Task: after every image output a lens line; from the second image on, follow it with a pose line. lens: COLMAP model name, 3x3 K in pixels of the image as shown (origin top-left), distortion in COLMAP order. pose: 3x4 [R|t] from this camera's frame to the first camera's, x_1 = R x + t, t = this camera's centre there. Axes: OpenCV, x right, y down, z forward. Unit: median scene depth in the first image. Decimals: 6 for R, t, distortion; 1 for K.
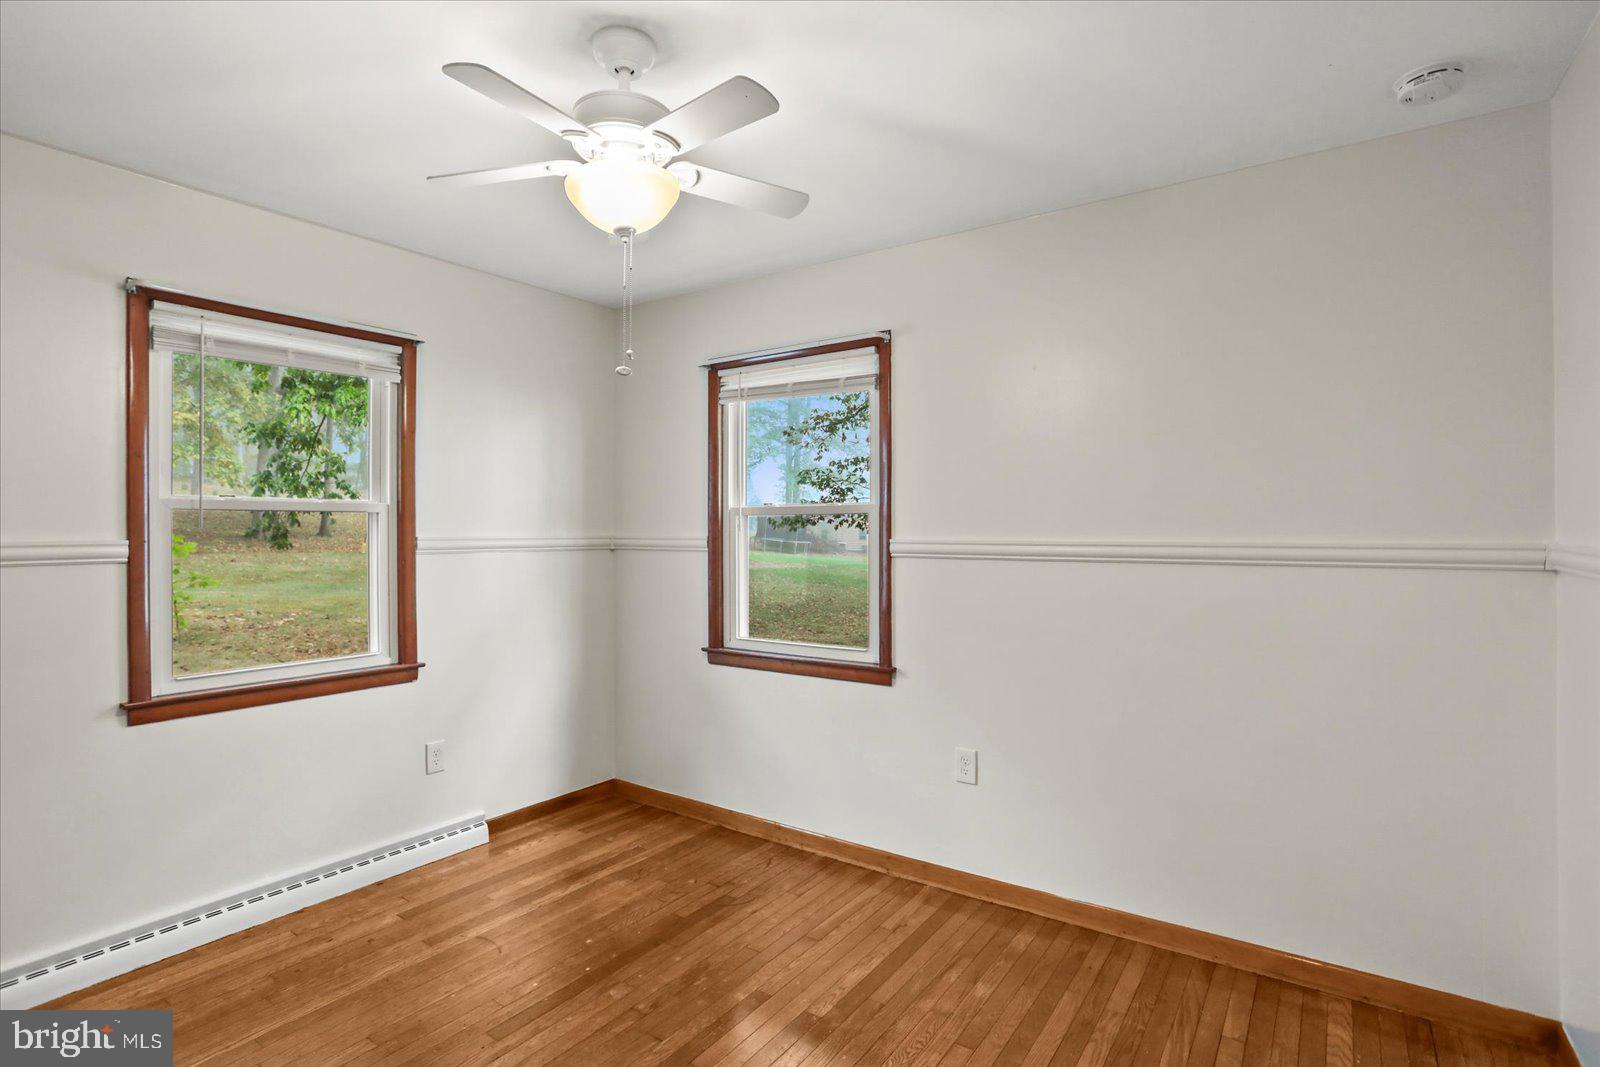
lens RADIAL K [[796.4, 0, 800.0], [0, 796.4, 533.5], [0, 0, 1]] dist [-0.031337, 0.022853]
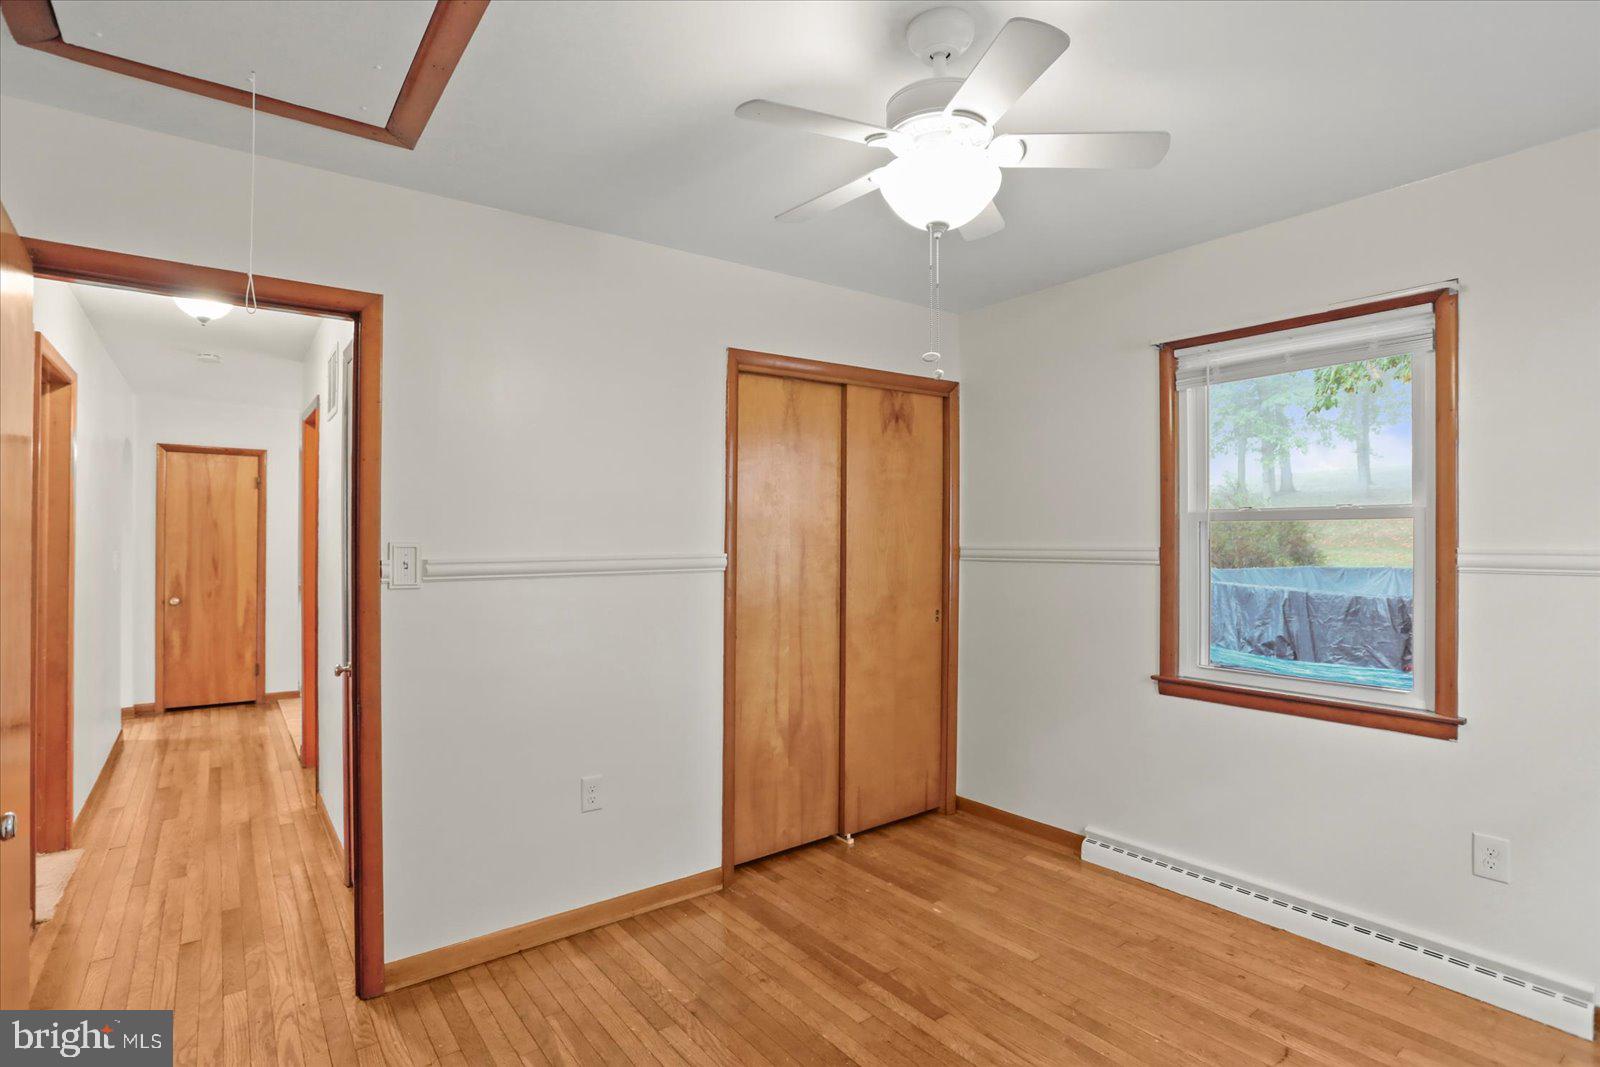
lens RADIAL K [[796.4, 0, 800.0], [0, 796.4, 533.5], [0, 0, 1]] dist [-0.031337, 0.022853]
pose [[-0.264471, -0.010419, -0.964337, 0.498881], [-0.014176, 0.999876, -0.006915, 0.005671], [0.964289, 0.011842, -0.264586, 0.737147]]
